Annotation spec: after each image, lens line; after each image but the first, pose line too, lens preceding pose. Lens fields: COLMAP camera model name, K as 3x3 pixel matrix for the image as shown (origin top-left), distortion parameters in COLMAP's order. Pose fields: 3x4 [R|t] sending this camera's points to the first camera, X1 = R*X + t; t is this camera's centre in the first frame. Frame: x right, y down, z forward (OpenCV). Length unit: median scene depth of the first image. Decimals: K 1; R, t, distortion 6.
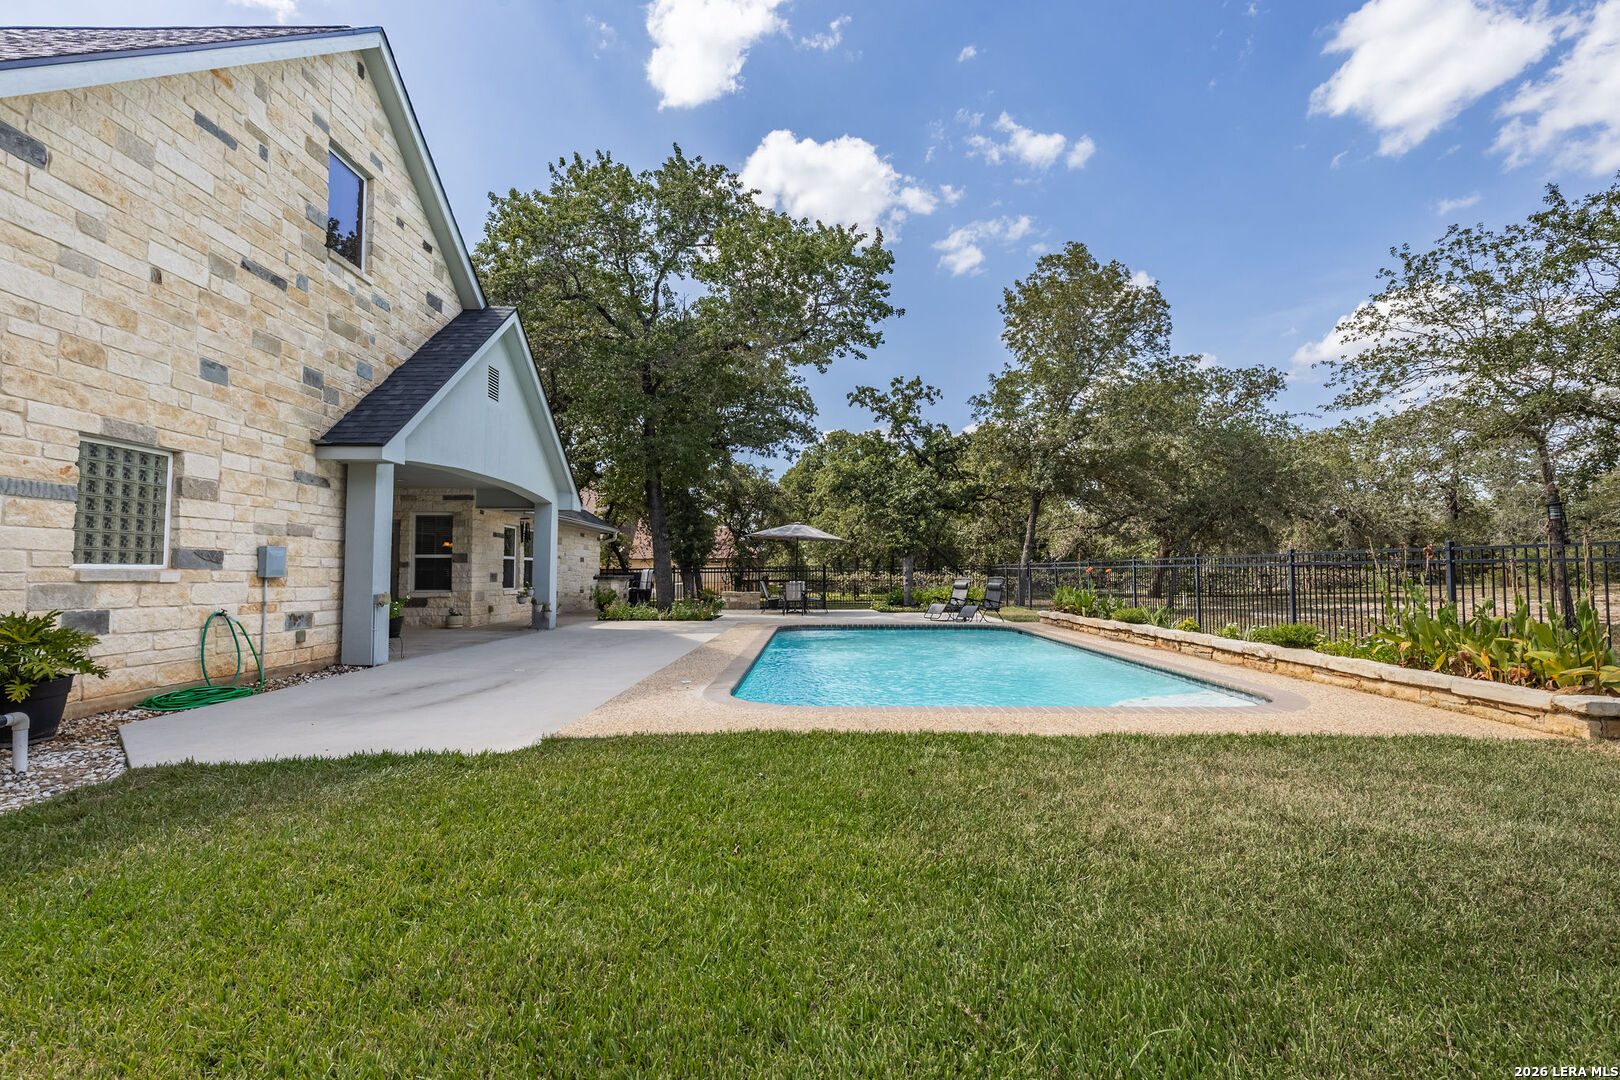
lens RADIAL K [[731.2, 0, 813.9], [0, 731.2, 534.6], [0, 0, 1]] dist [0.001799, 0.000027]
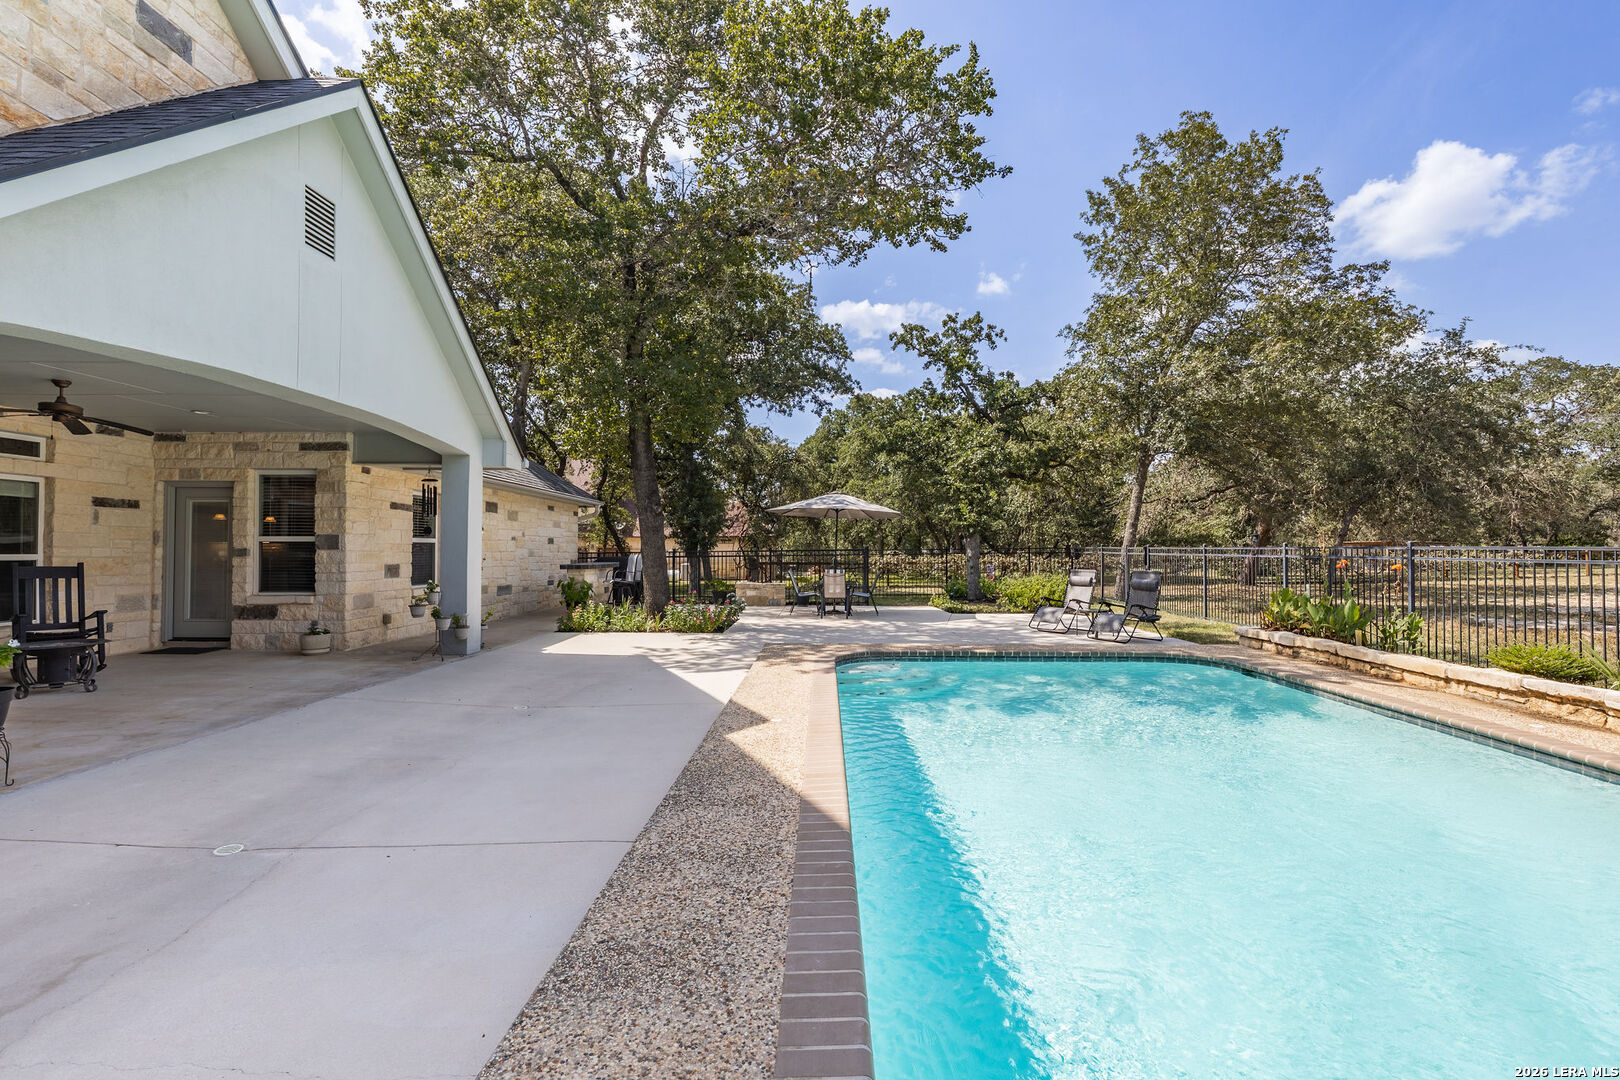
lens RADIAL K [[731.2, 0, 801.5], [0, 731.2, 543.3], [0, 0, 1]] dist [0.001799, 0.000027]
pose [[0.999538, 0.002941, -0.030256, -0.028577], [-0.001603, 0.999024, 0.044148, 0.002399], [0.030356, -0.044079, 0.998567, 0.200284]]
